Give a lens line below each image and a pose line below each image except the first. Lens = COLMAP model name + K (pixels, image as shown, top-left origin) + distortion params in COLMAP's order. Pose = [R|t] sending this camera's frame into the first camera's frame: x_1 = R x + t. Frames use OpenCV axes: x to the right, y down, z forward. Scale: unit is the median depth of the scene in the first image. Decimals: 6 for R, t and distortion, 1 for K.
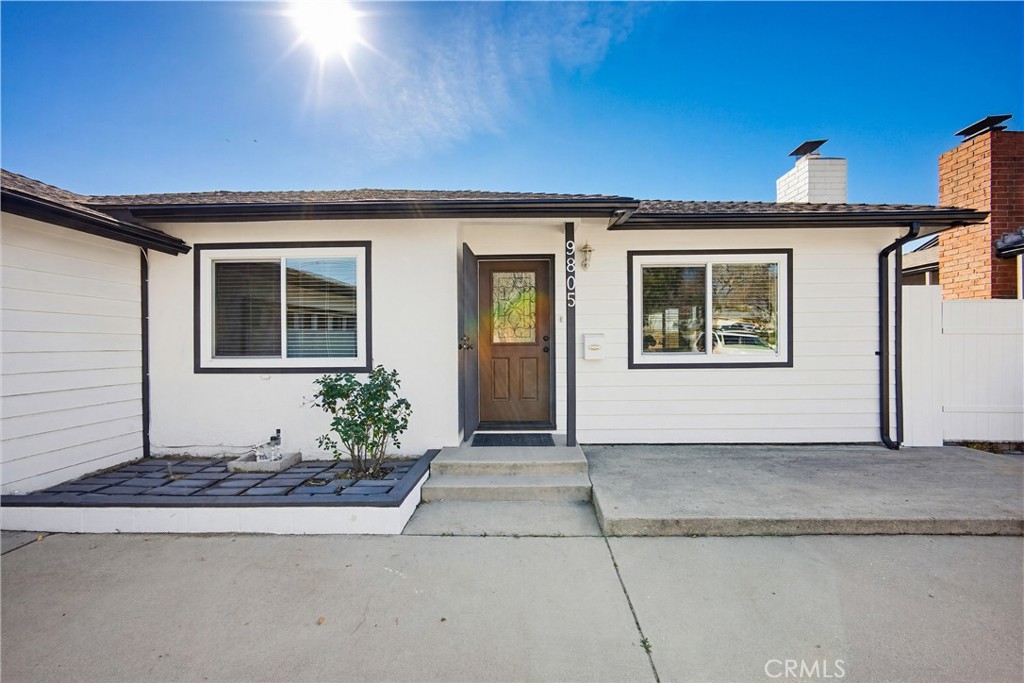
lens RADIAL K [[445.6, 0, 513.3], [0, 445.6, 342.9], [0, 0, 1]] dist [-0.003155, -0.000114]
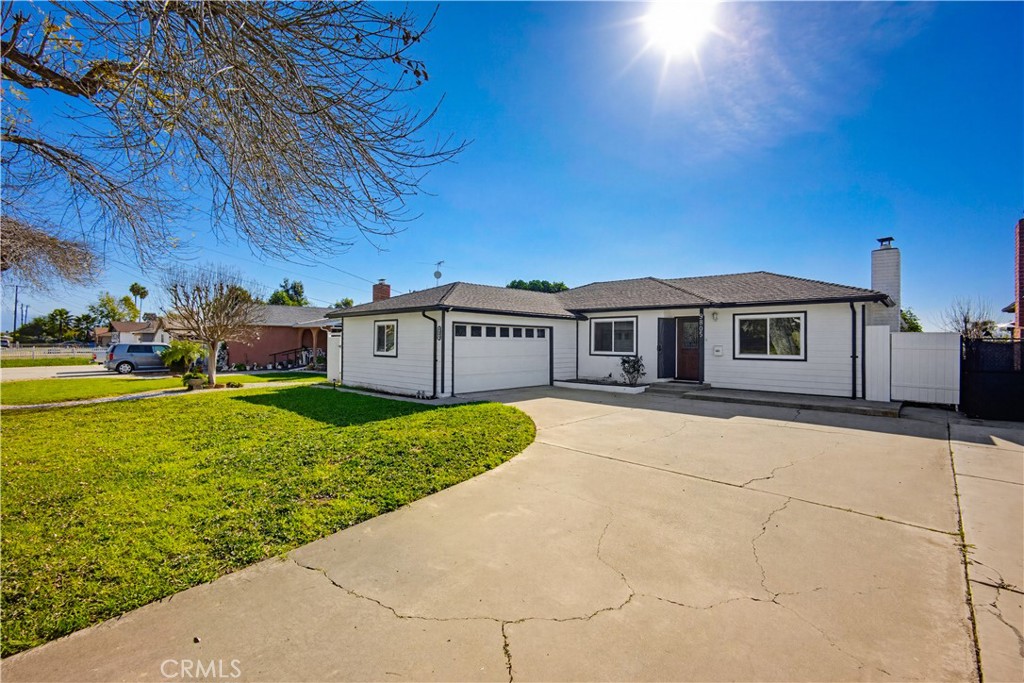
lens RADIAL K [[445.6, 0, 512.6], [0, 445.6, 340.4], [0, 0, 1]] dist [-0.003155, -0.000114]
pose [[0.735492, 0.009393, -0.677468, 1.116254], [-0.009393, 0.999949, 0.003667, -0.052315], [0.677468, 0.003666, 0.735543, -1.835281]]
